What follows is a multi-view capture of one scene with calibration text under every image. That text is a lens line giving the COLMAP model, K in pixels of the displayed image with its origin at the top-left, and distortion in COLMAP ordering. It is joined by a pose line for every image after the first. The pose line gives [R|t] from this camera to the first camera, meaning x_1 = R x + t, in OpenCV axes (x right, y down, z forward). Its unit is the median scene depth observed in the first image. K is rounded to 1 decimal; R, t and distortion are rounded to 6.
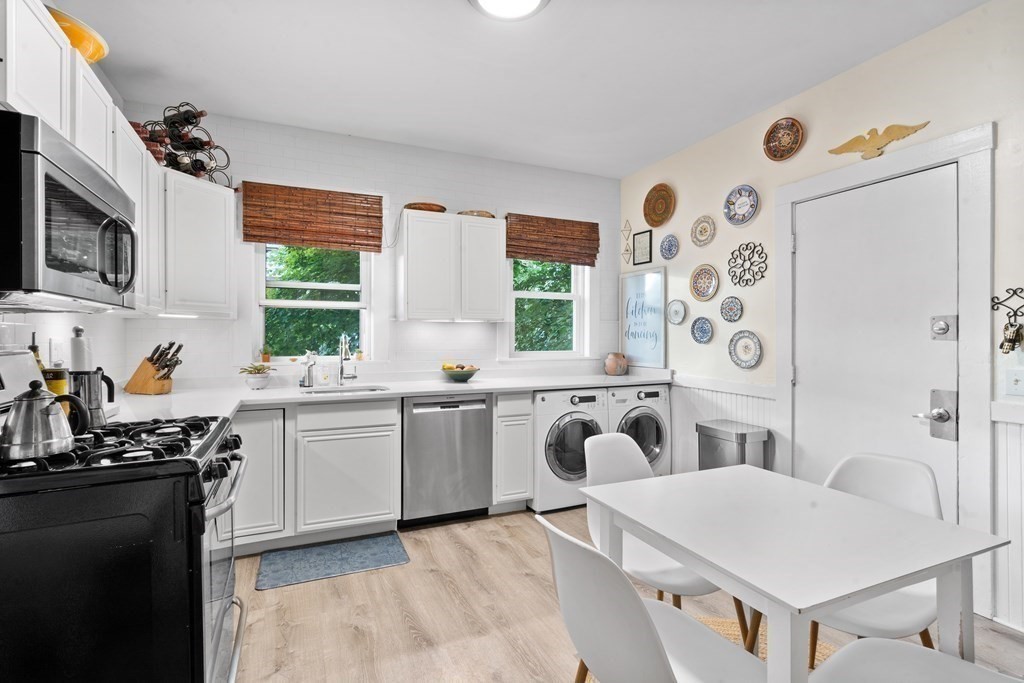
lens RADIAL K [[468.6, 0, 516.0], [0, 468.6, 336.4], [0, 0, 1]] dist [-0.002742, 0.000352]
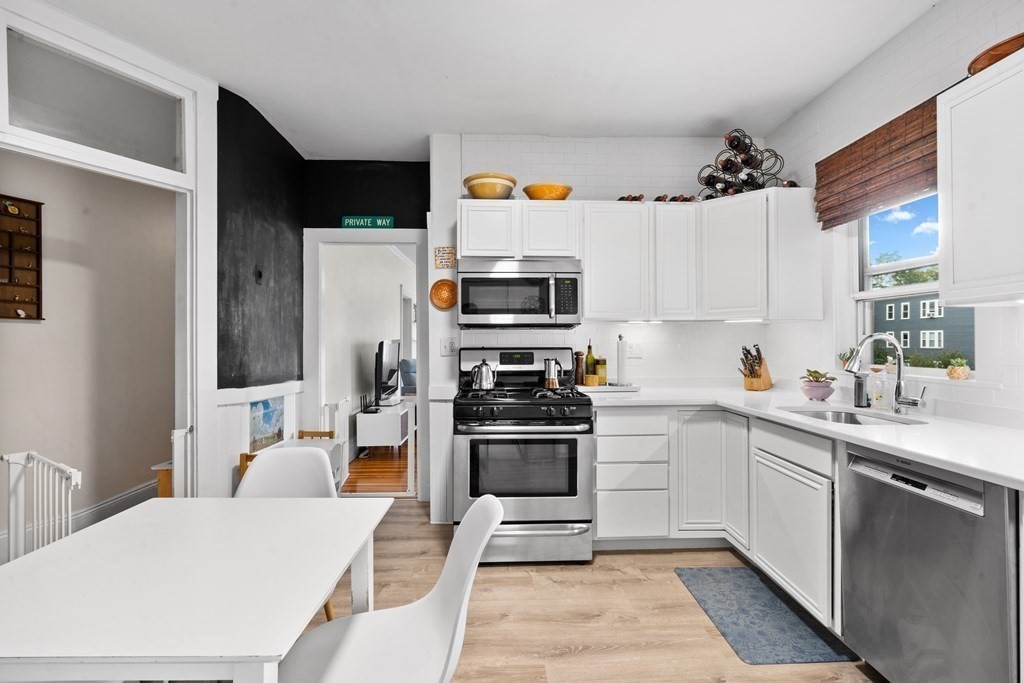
lens RADIAL K [[471.3, 0, 507.4], [0, 471.3, 343.4], [0, 0, 1]] dist [-0.002076, 0.000143]
pose [[-0.395133, -0.000343, -0.918624, 0.563753], [0.005806, 0.999979, -0.002871, 0.008747], [0.918606, -0.006468, -0.395122, 0.974612]]
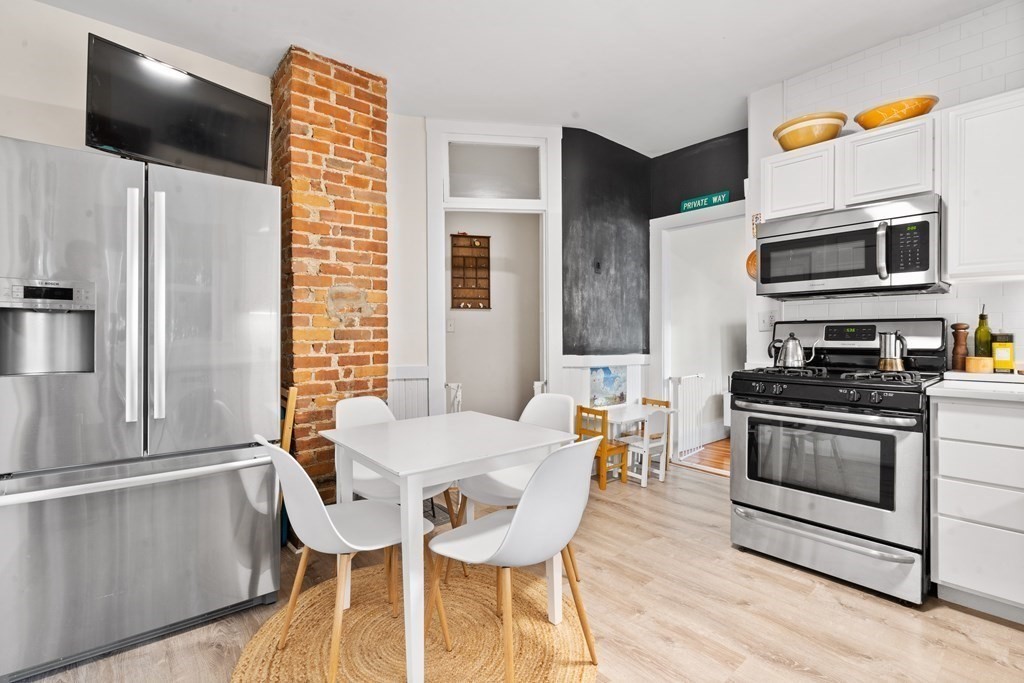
lens RADIAL K [[468.6, 0, 516.0], [0, 468.6, 336.4], [0, 0, 1]] dist [-0.002742, 0.000352]
pose [[-0.963049, 0.008154, -0.269203, 0.366903], [0.007523, 0.999966, 0.003377, 0.043383], [0.269221, 0.001227, -0.963078, 1.277454]]
